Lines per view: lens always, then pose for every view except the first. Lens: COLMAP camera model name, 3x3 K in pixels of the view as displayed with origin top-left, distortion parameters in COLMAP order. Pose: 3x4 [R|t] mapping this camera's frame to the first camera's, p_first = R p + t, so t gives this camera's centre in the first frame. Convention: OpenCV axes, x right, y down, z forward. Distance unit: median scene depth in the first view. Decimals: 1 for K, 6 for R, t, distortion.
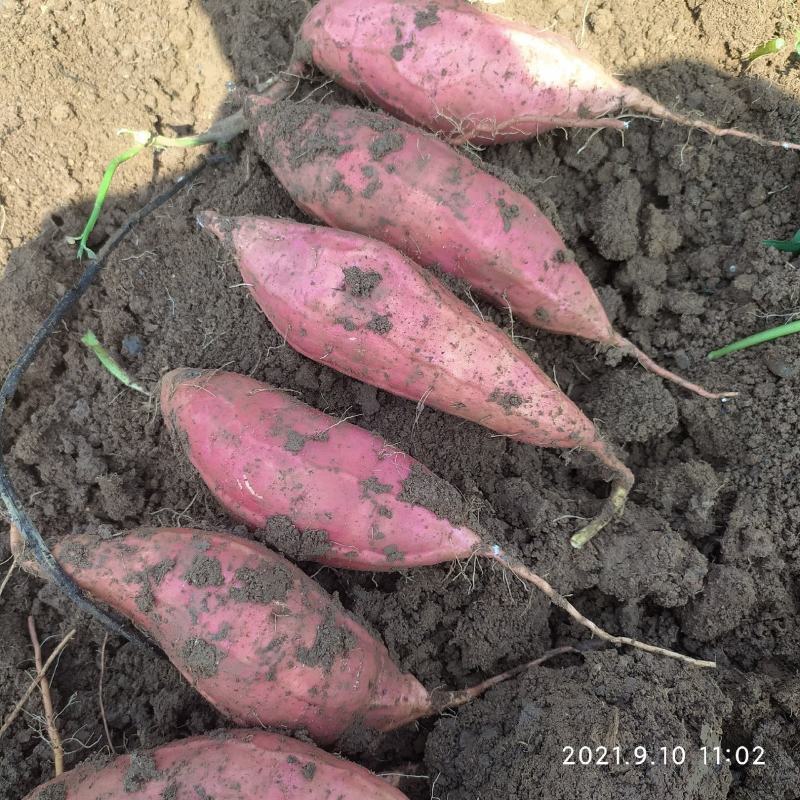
lens RADIAL K [[640.8, 0, 444.0], [0, 640.8, 402.8], [0, 0, 1]] dist [0.031420, -0.053329]
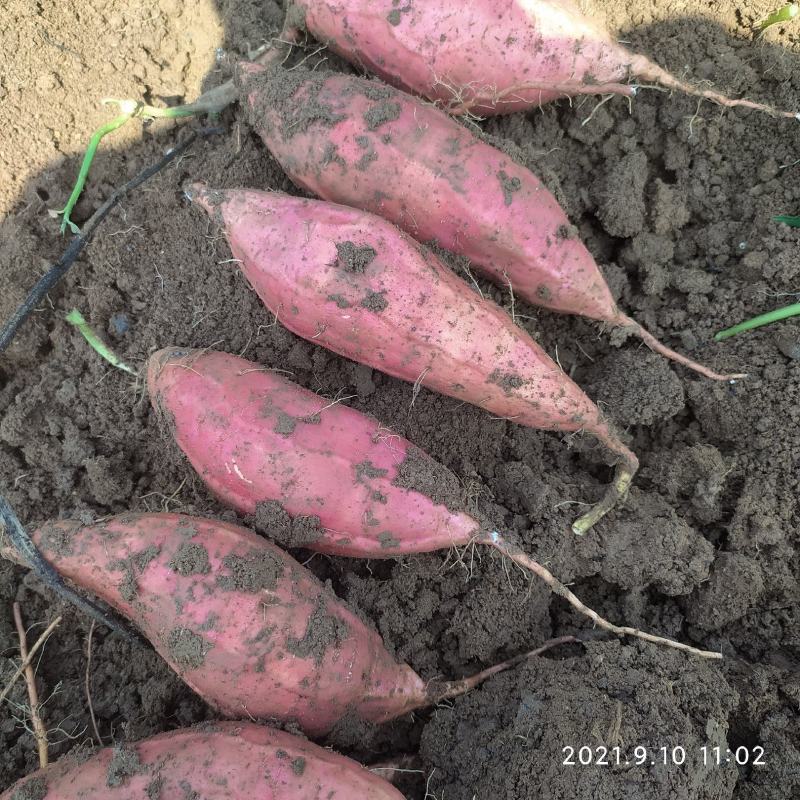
lens RADIAL K [[650.2, 0, 441.1], [0, 650.2, 396.8], [0, 0, 1]] dist [0.031991, -0.056042]
pose [[0.999982, 0.002510, -0.005397, 0.004185], [-0.002408, 0.999818, 0.018918, 0.000528], [0.005443, -0.018904, 0.999806, 0.021621]]
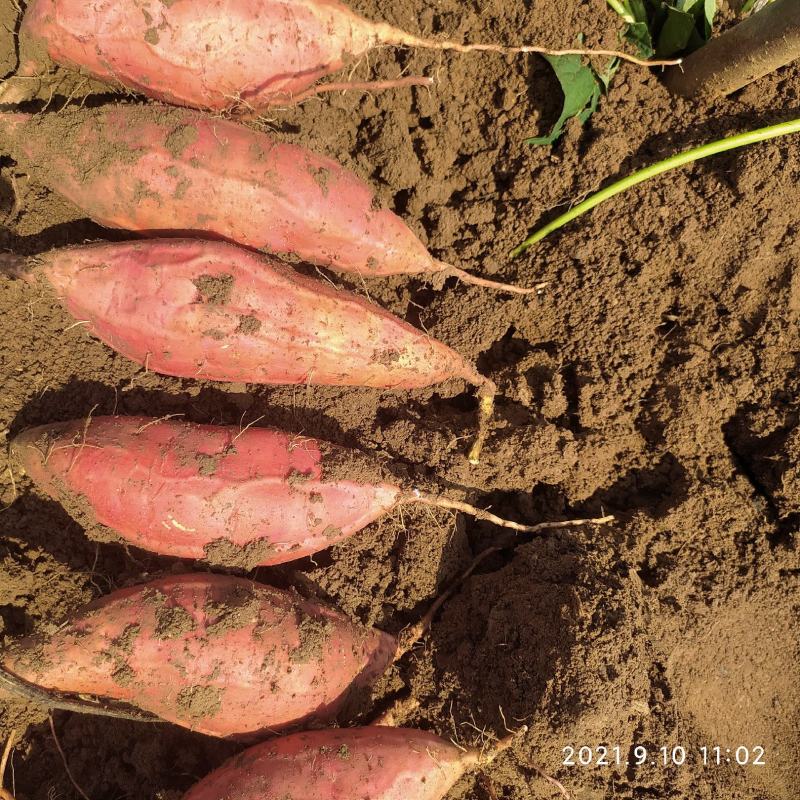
lens RADIAL K [[624.9, 0, 409.4], [0, 624.9, 385.4], [0, 0, 1]] dist [0.035948, -0.060774]
pose [[0.920223, -0.313383, 0.234480, -0.104296], [0.291823, 0.948592, 0.122530, -0.064954], [-0.260825, -0.044328, 0.964368, -0.004084]]
